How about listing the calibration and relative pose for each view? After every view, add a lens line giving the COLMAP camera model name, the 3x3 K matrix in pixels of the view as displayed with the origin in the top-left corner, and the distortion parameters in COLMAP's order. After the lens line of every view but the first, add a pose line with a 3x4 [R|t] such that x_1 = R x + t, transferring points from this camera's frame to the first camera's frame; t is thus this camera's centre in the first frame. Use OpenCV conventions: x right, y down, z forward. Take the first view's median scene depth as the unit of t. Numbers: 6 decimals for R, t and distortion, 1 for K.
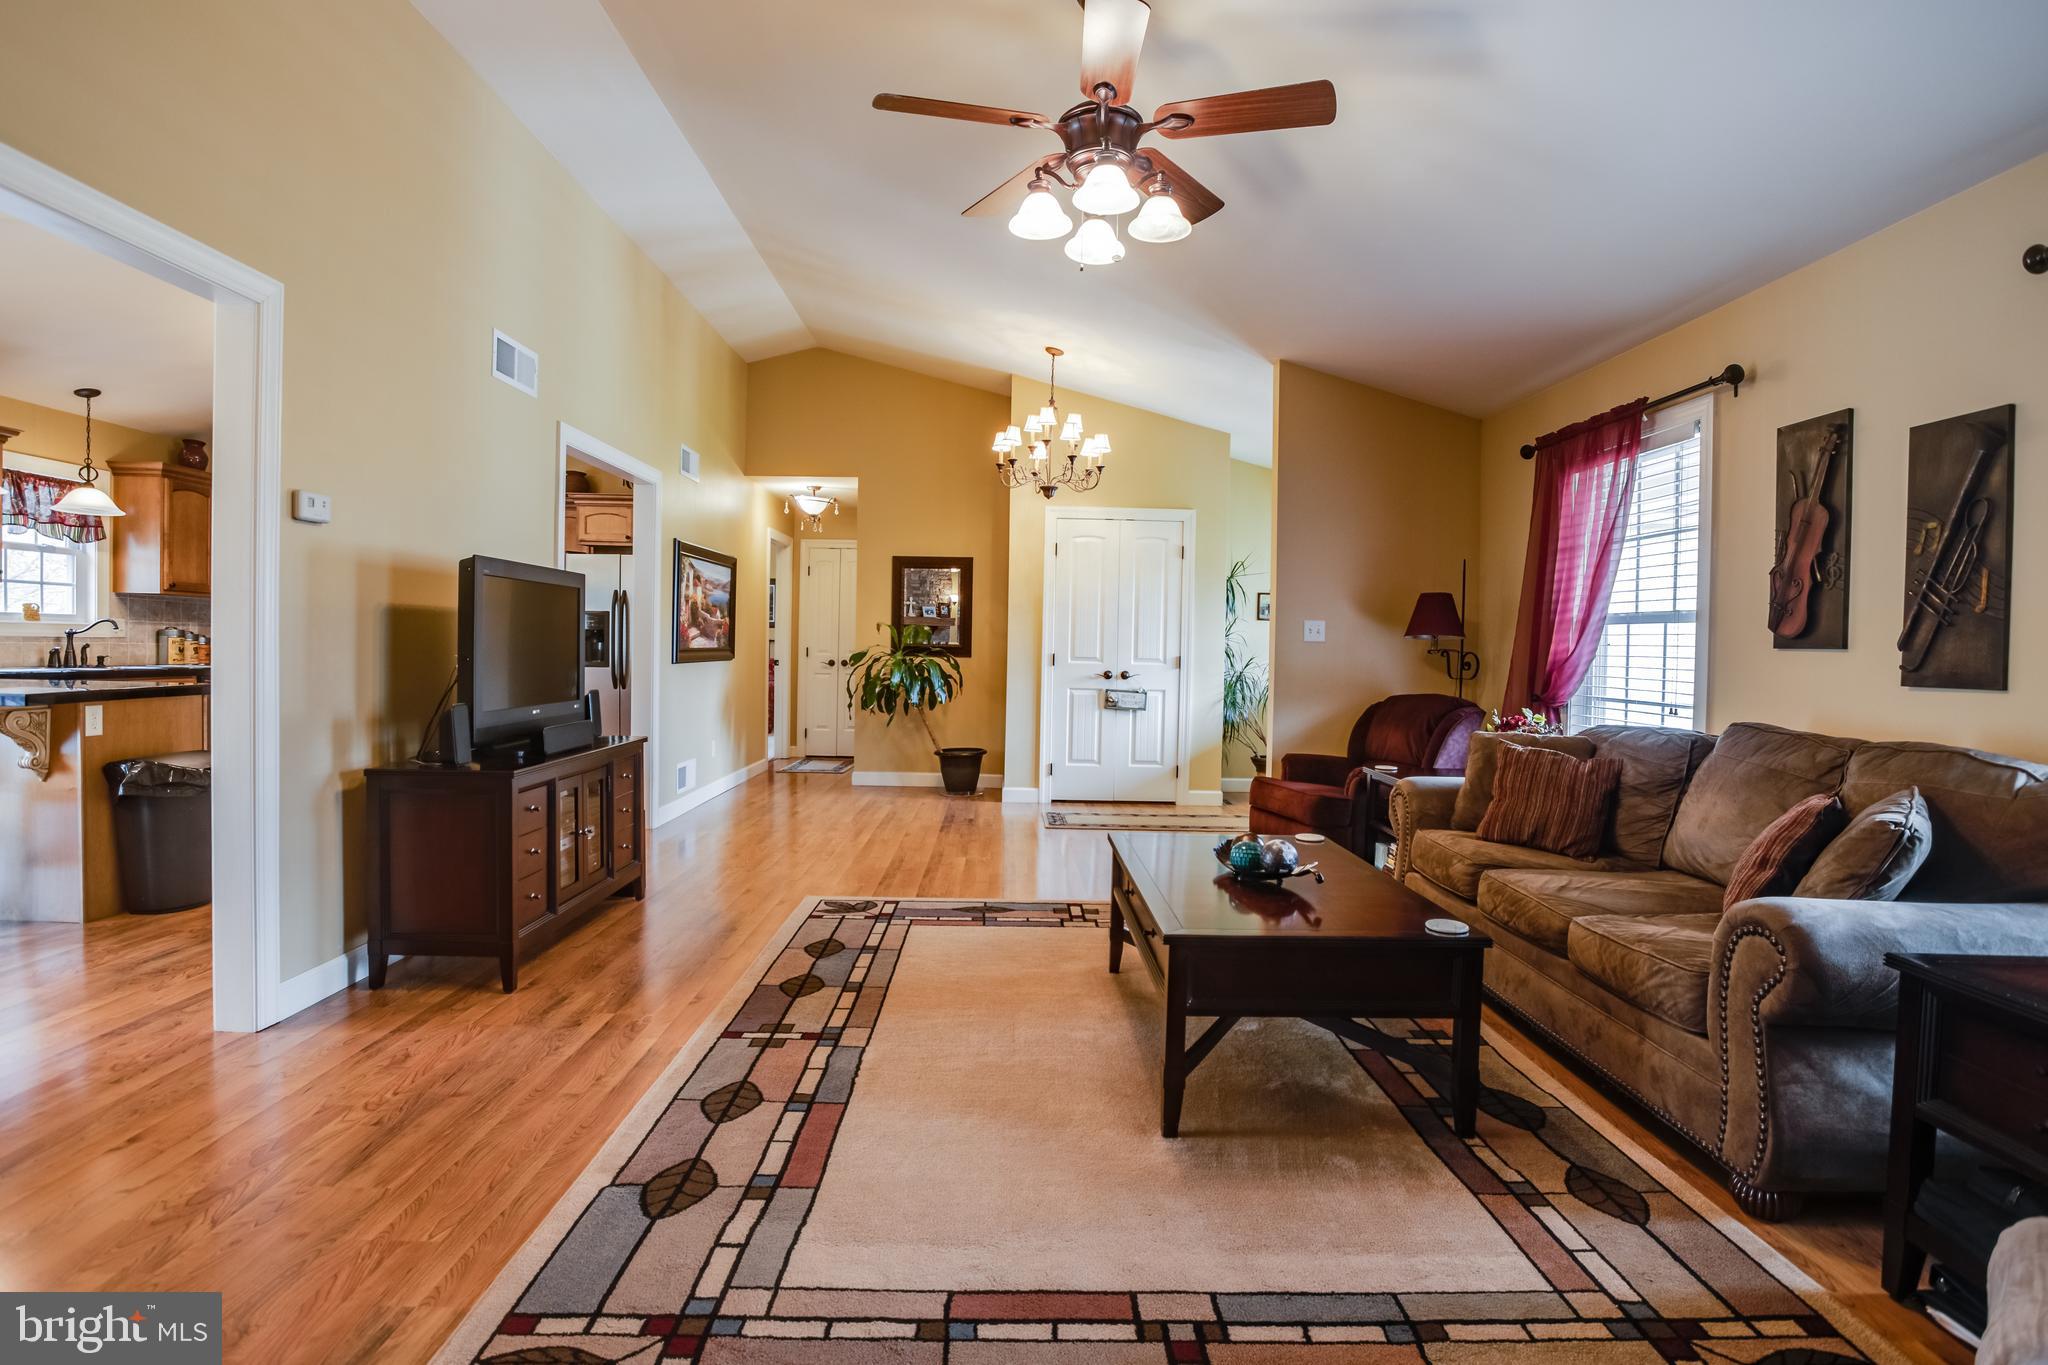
lens RADIAL K [[1033.9, 0, 1019.9], [0, 1033.9, 670.9], [0, 0, 1]] dist [-0.067193, 0.031389]
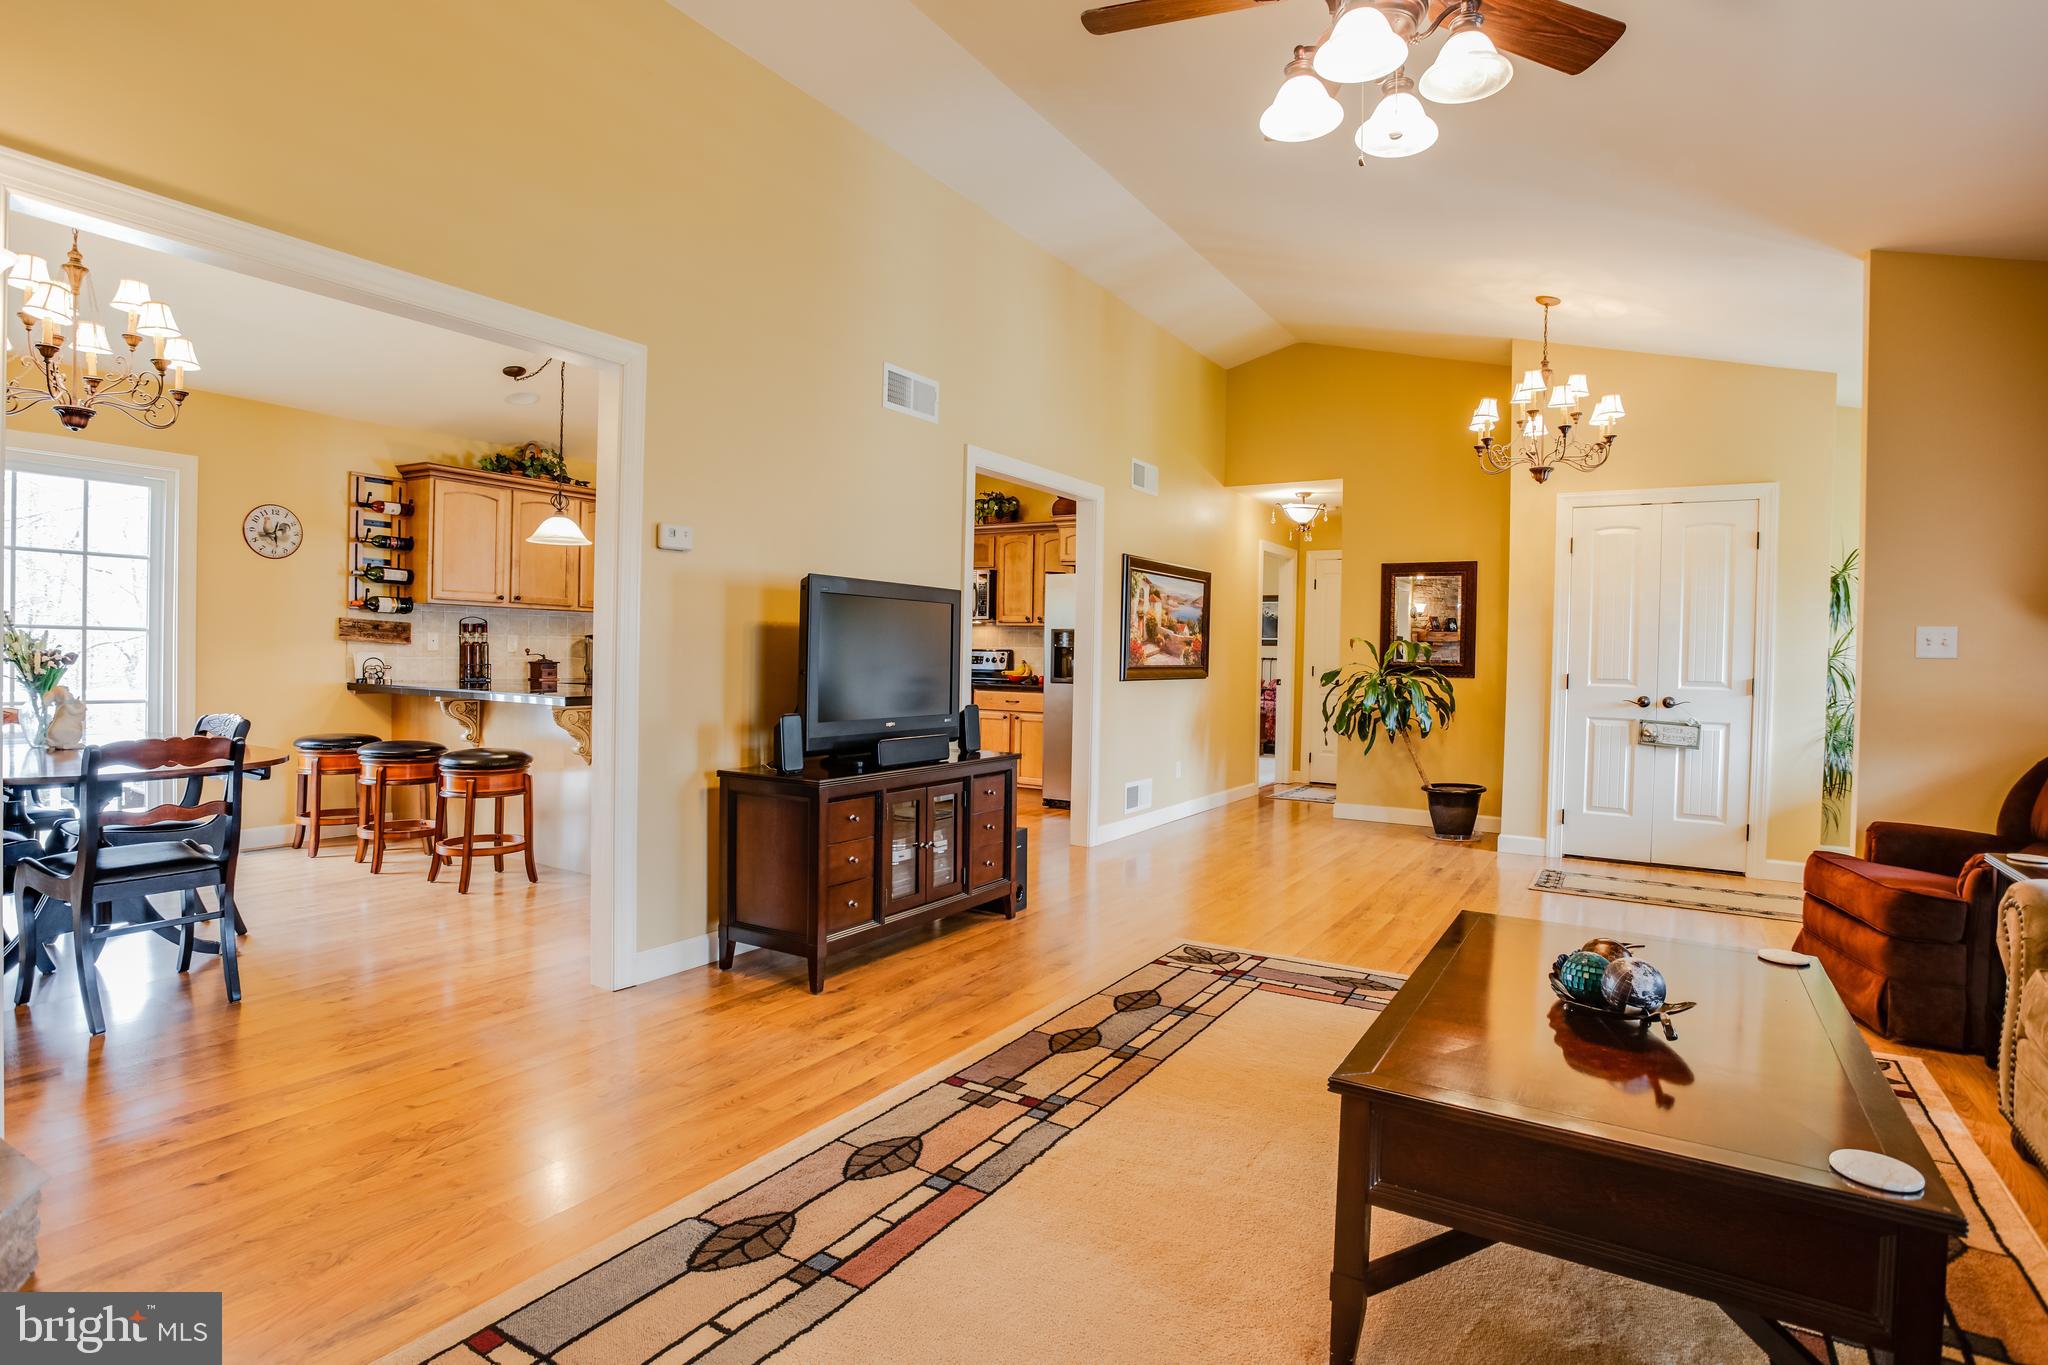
lens RADIAL K [[1033.9, 0, 1019.9], [0, 1033.9, 670.9], [0, 0, 1]] dist [-0.067193, 0.031389]
pose [[0.840686, 0.005845, -0.541491, 0.175849], [-0.016491, 0.999754, -0.014812, -0.000403], [0.541272, 0.021382, 0.840576, 0.165447]]
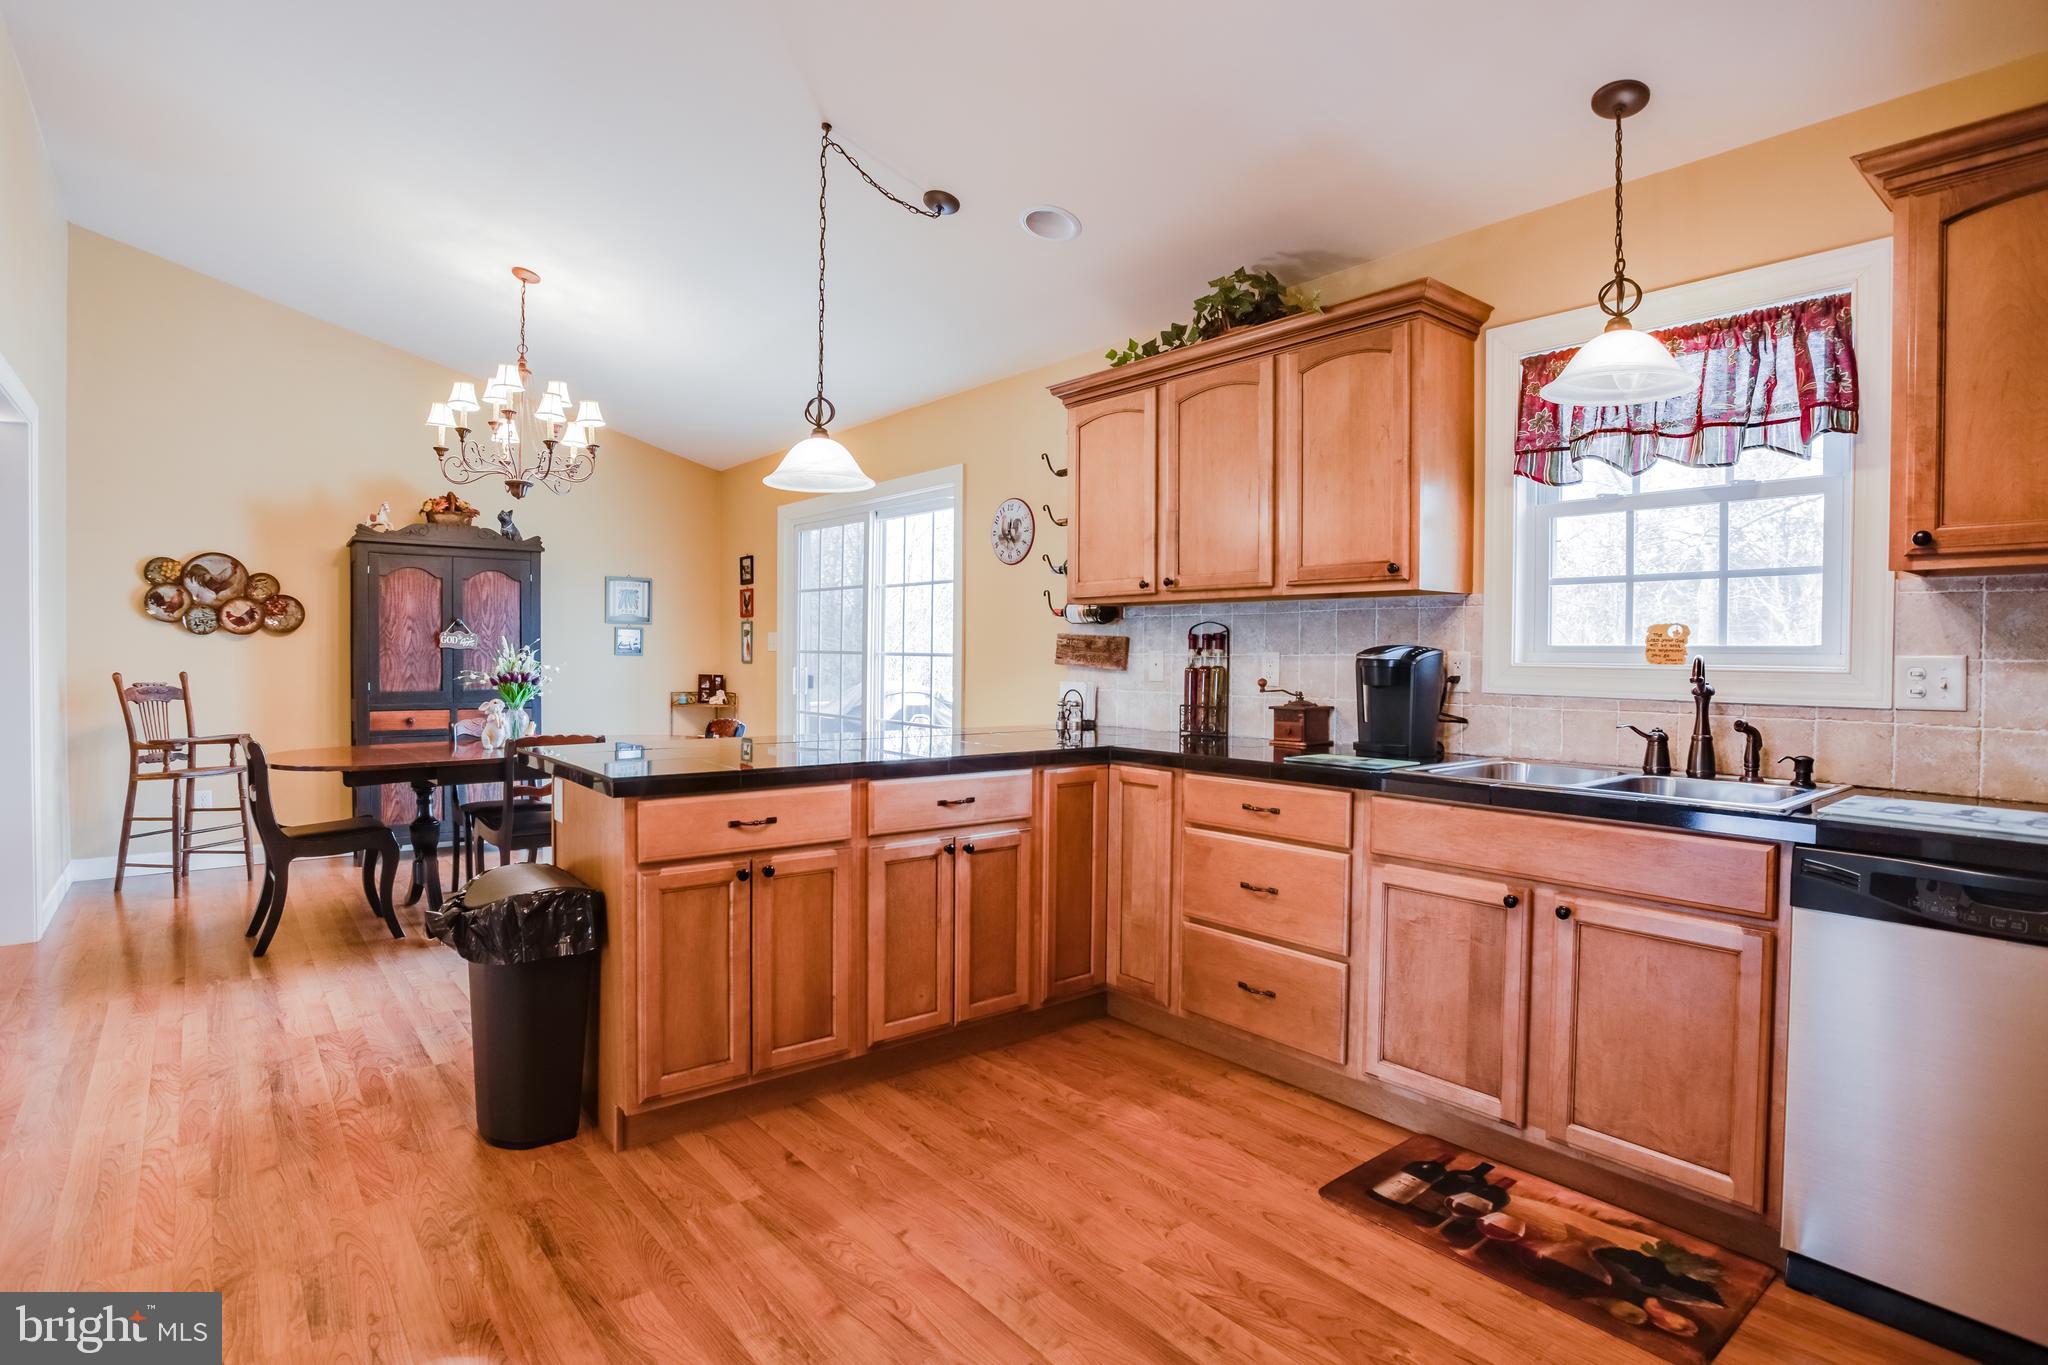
lens RADIAL K [[1033.9, 0, 1019.9], [0, 1033.9, 670.9], [0, 0, 1]] dist [-0.067193, 0.031389]
pose [[-0.782625, -0.016574, -0.622273, -0.656095], [-0.039295, 0.998967, 0.022815, -0.061499], [0.621252, 0.042308, -0.782468, 1.557071]]
